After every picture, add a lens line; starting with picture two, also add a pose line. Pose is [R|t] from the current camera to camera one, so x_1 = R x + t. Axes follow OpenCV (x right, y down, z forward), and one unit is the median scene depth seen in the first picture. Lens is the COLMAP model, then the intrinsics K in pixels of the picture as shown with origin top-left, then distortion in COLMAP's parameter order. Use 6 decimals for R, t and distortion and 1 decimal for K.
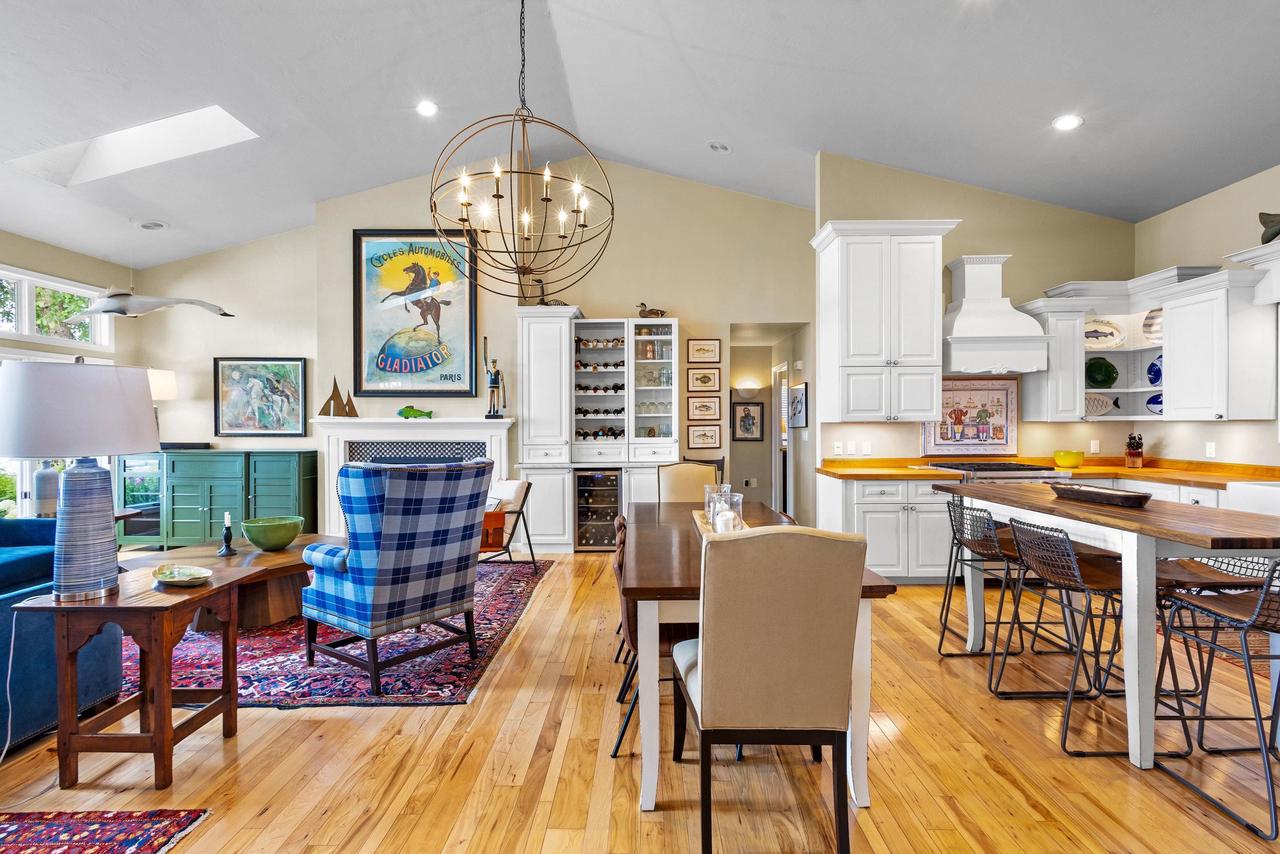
lens RADIAL K [[590.3, 0, 640.0], [0, 590.3, 427.0], [0, 0, 1]] dist [0.004919, 0.000094]
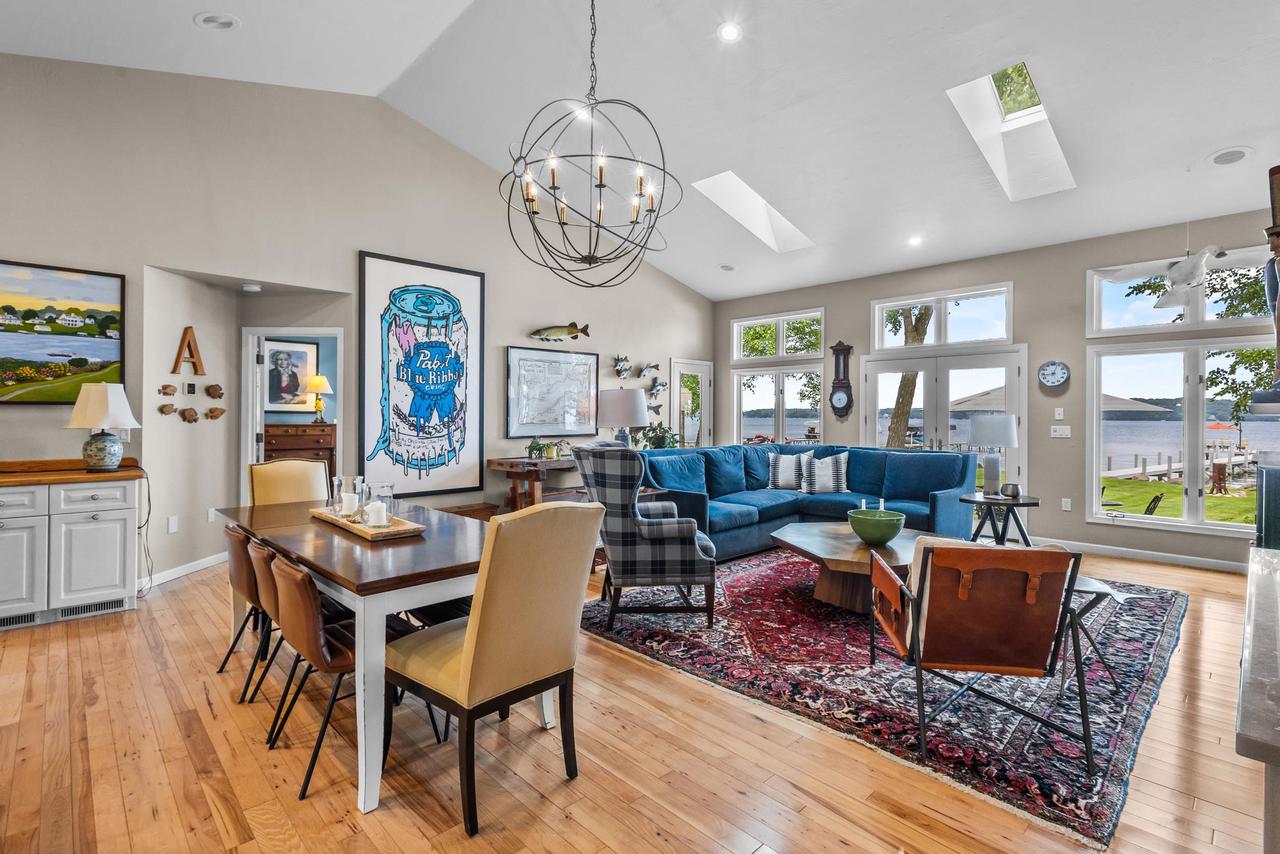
lens RADIAL K [[596.2, 0, 639.5], [0, 596.2, 421.6], [0, 0, 1]] dist [0.002981, 0.000136]
pose [[-0.712587, 0.006875, -0.701550, 0.243923], [-0.007236, 0.999827, 0.017148, -0.007348], [0.701546, 0.017295, -0.712414, 0.976718]]
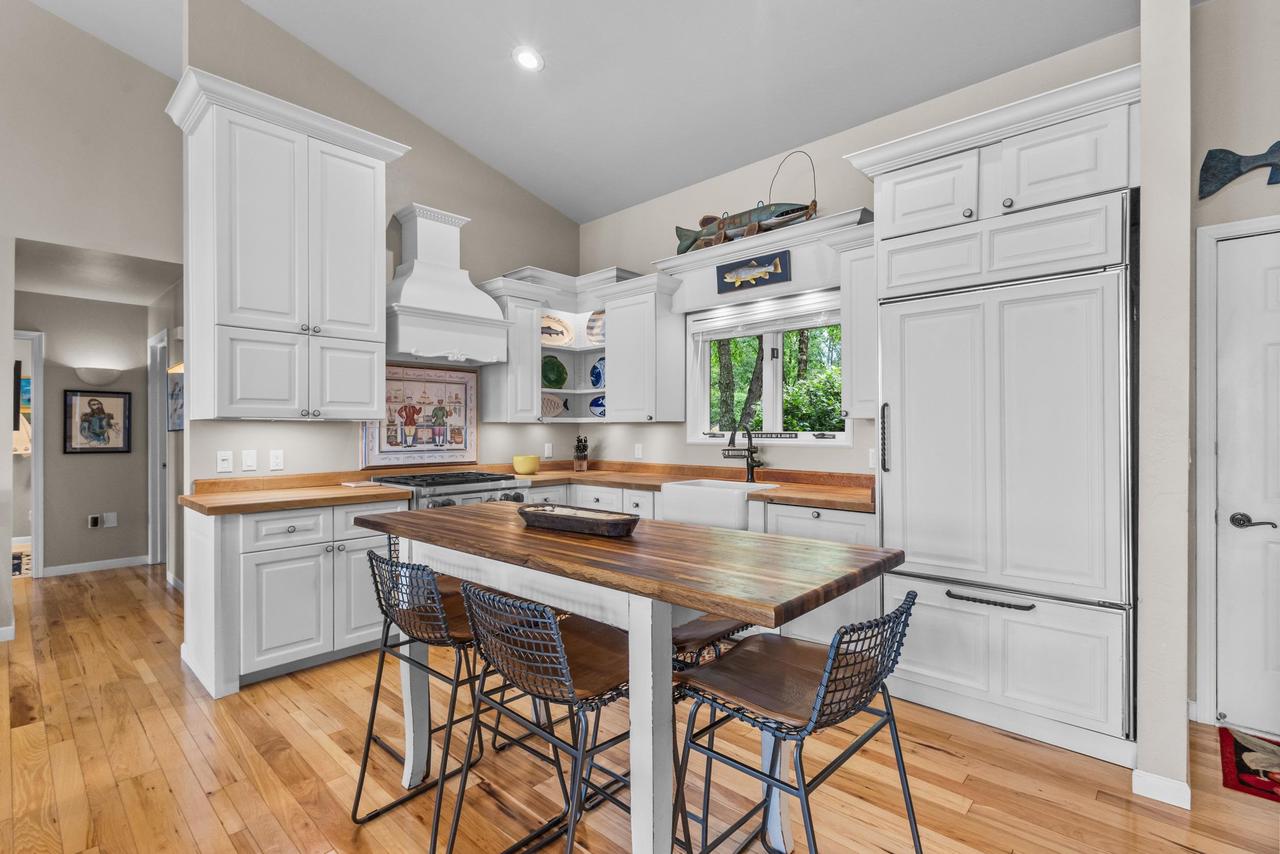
lens RADIAL K [[592.5, 0, 640.0], [0, 592.5, 430.2], [0, 0, 1]] dist [0.001433, -0.000701]
pose [[0.671269, 0.003476, 0.741206, 0.145995], [0.001510, 0.999981, -0.006058, 0.006429], [-0.741213, 0.005186, 0.671250, 0.226389]]
